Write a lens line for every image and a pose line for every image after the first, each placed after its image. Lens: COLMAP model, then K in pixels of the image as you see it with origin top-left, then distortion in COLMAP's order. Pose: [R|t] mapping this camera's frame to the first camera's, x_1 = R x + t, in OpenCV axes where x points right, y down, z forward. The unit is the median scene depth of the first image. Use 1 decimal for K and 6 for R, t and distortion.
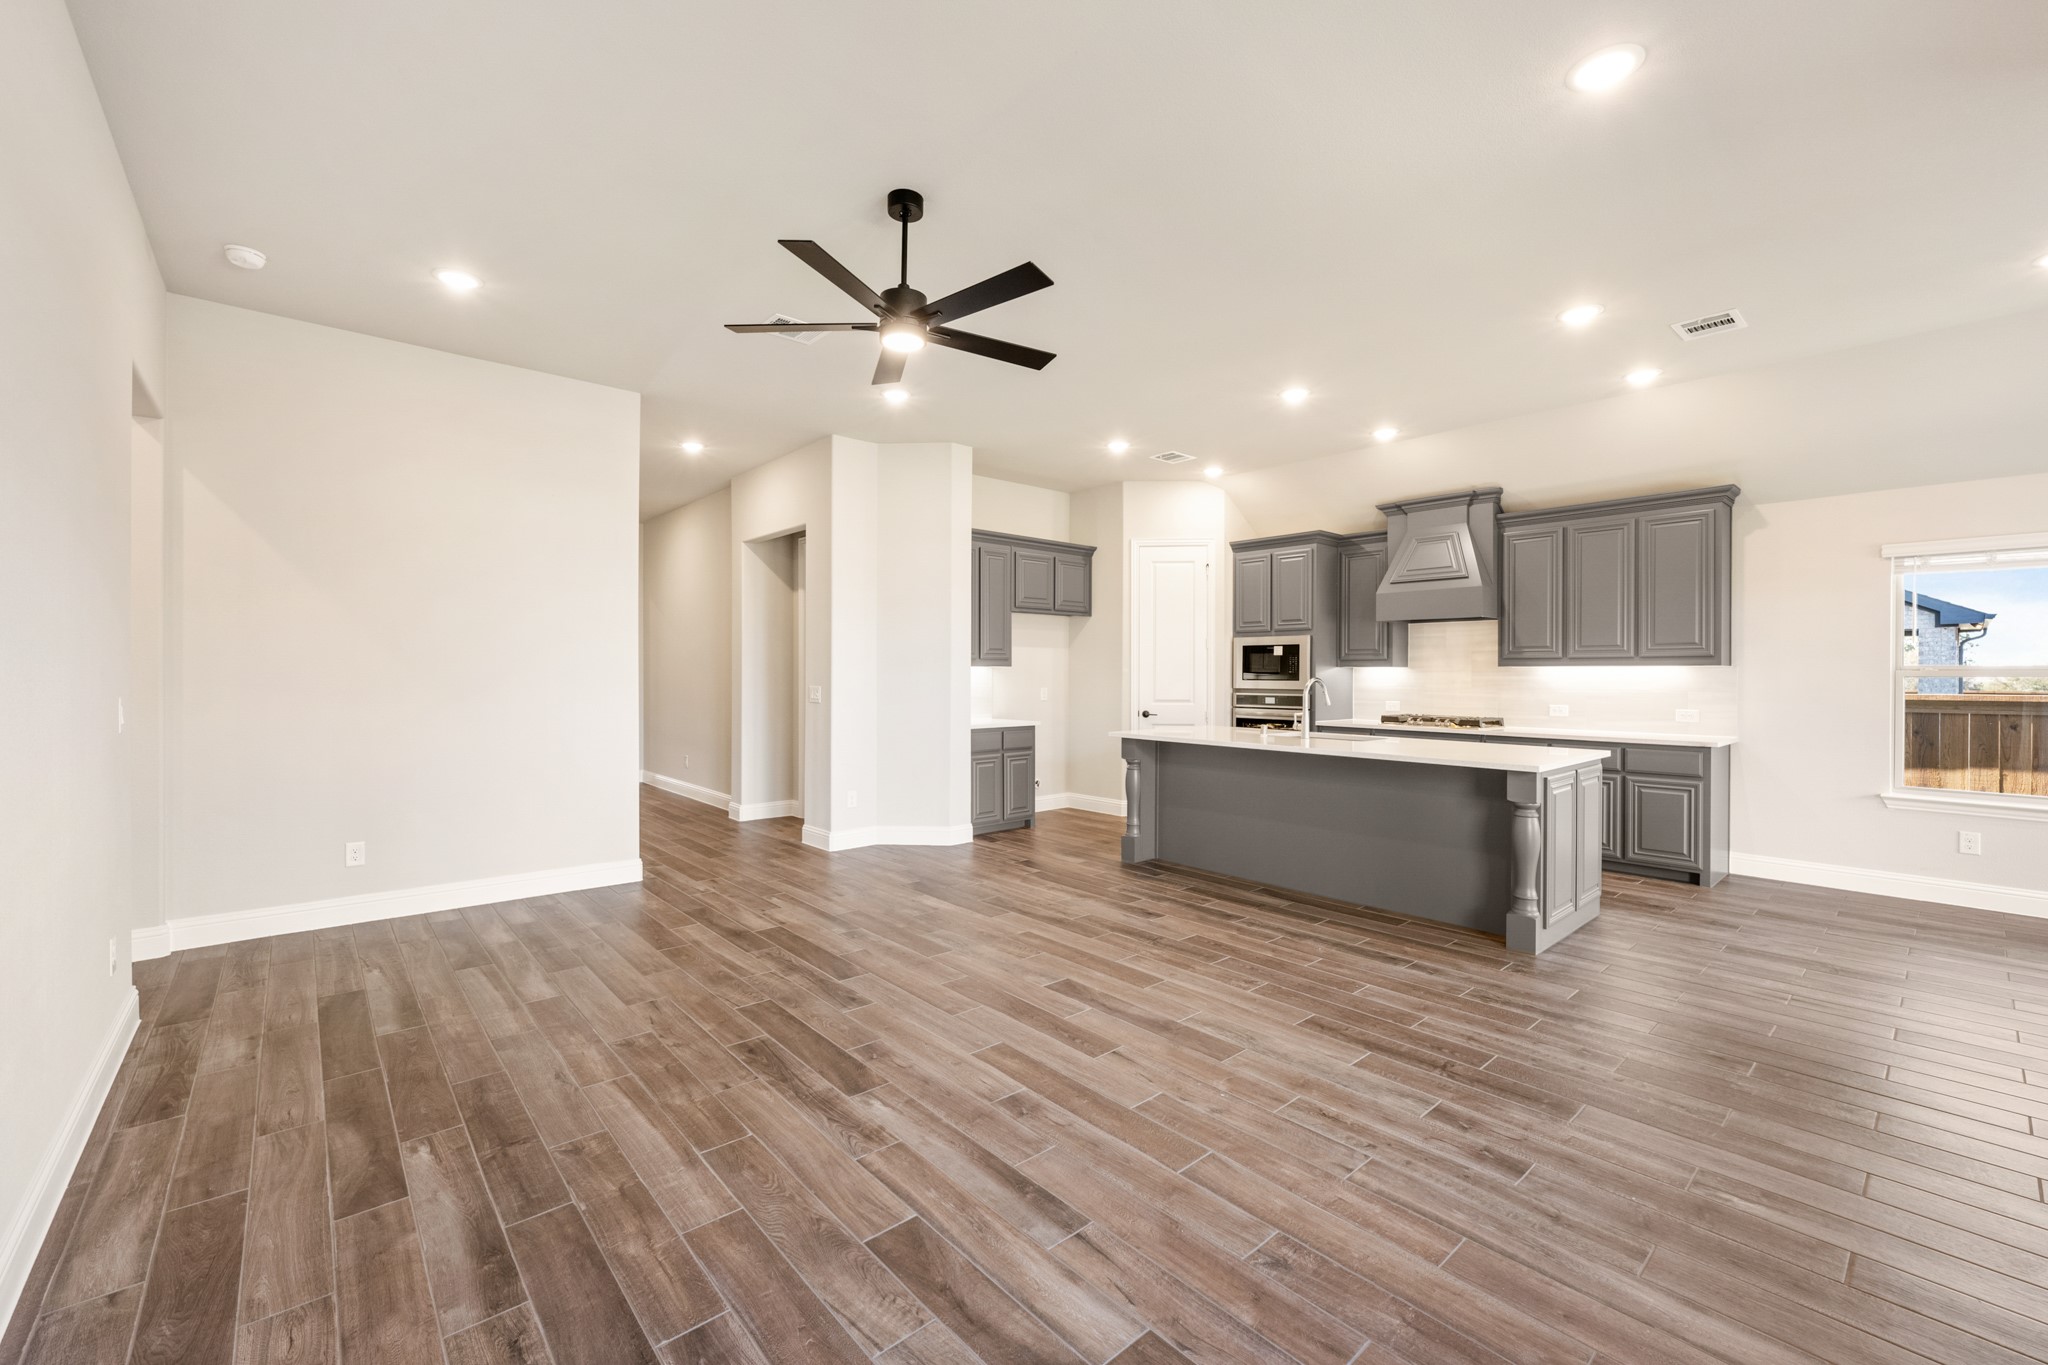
lens RADIAL K [[838.7, 0, 1029.4], [0, 838.7, 676.9], [0, 0, 1]] dist [-0.002032, 0.000025]
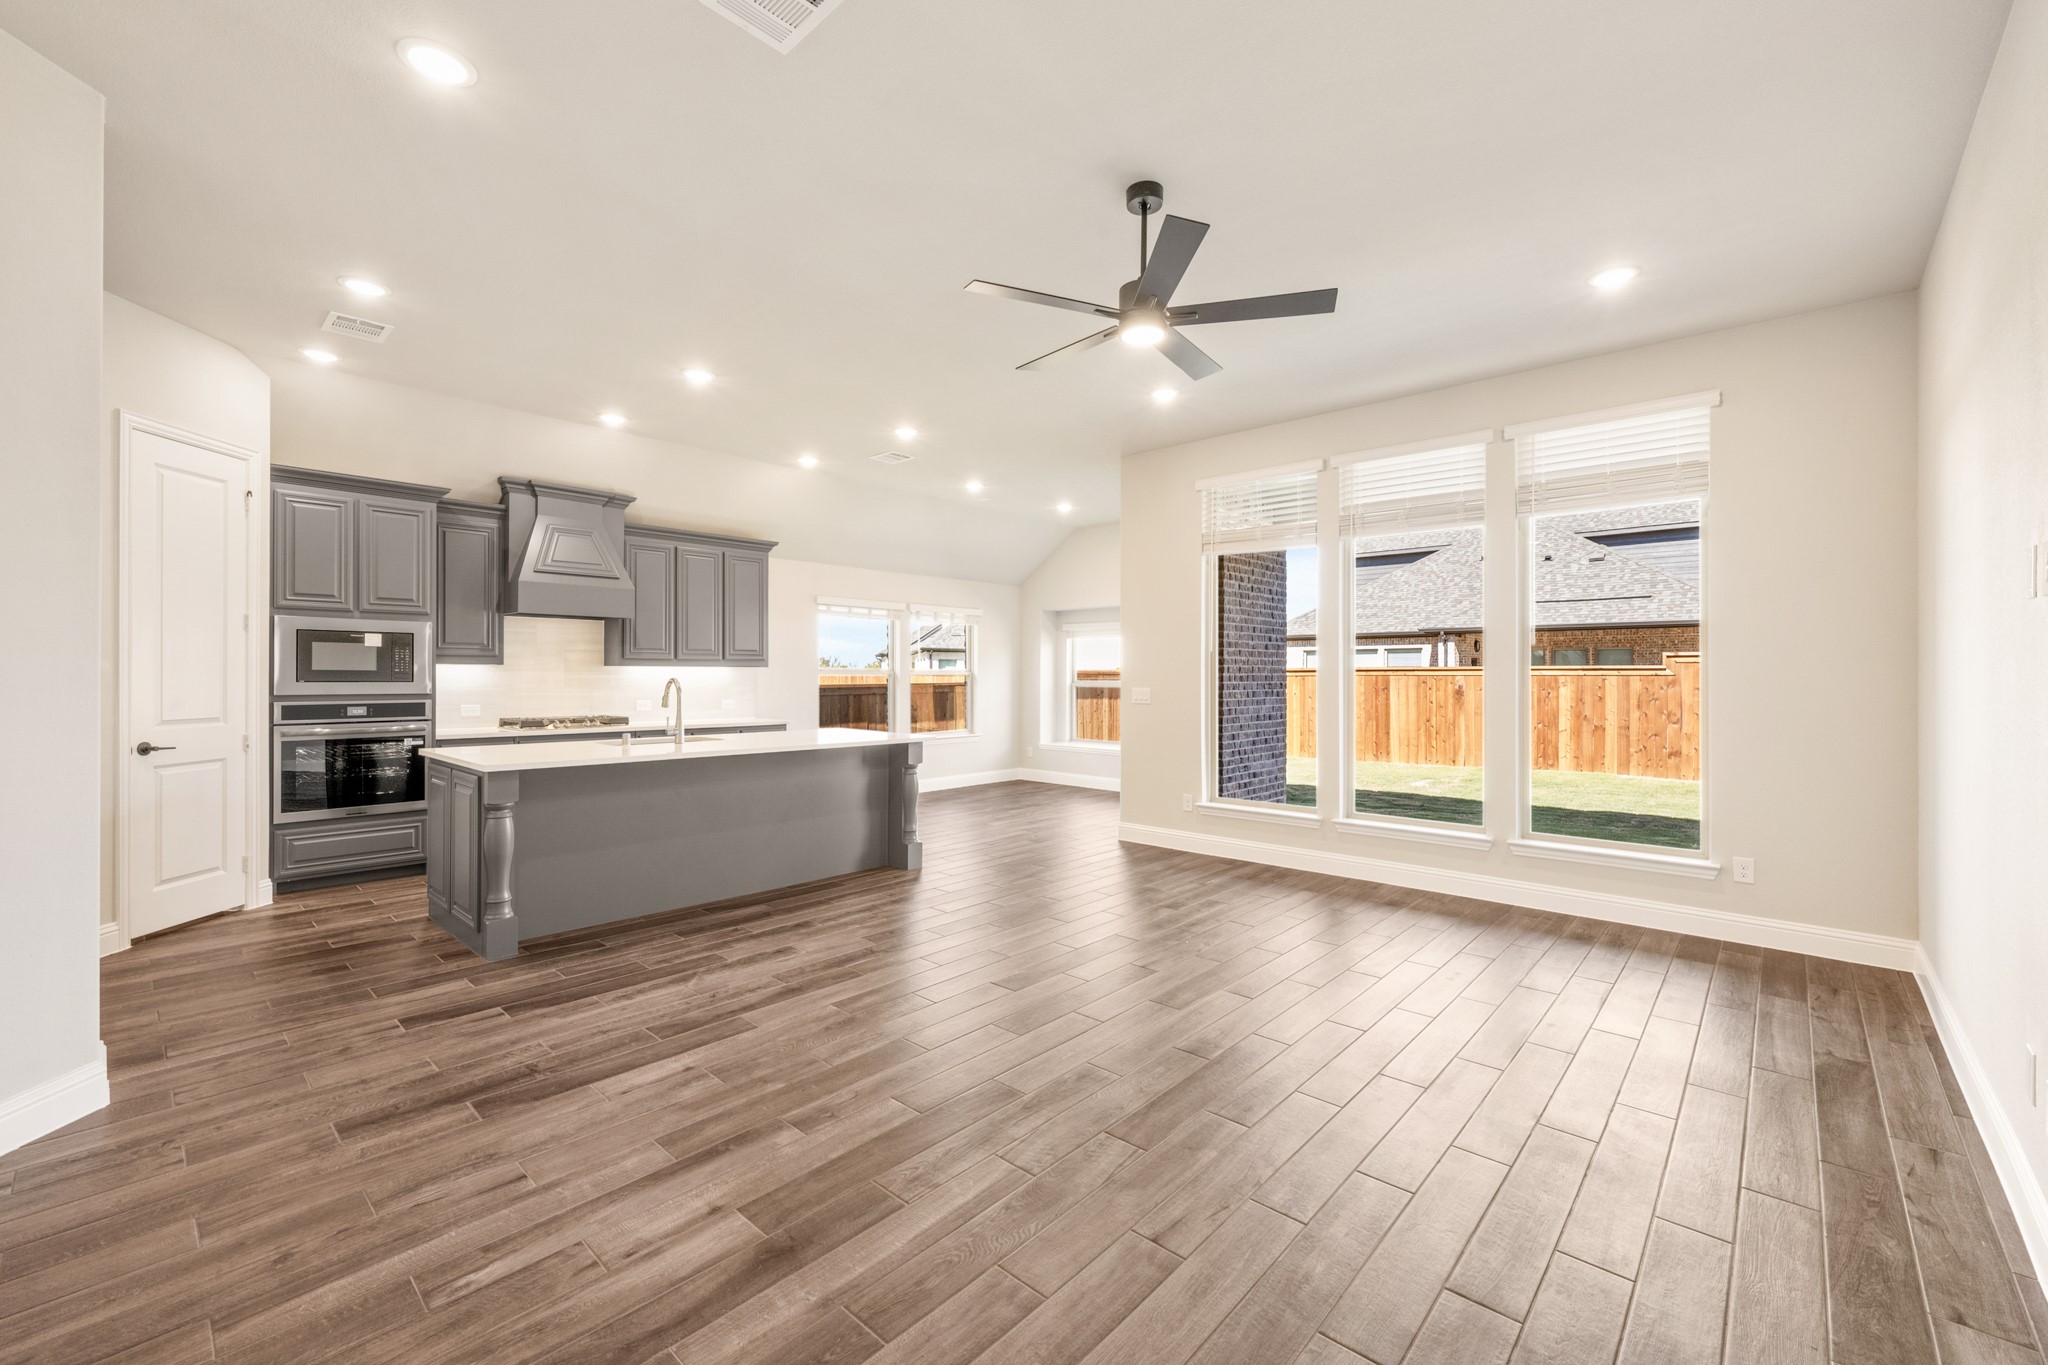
lens RADIAL K [[838.7, 0, 1028.9], [0, 838.7, 676.3], [0, 0, 1]] dist [-0.002032, 0.000025]
pose [[-0.114634, -0.006676, 0.993385, -0.689331], [-0.000973, 0.999978, 0.006608, -0.008501], [-0.993407, -0.000209, -0.114638, 0.777205]]
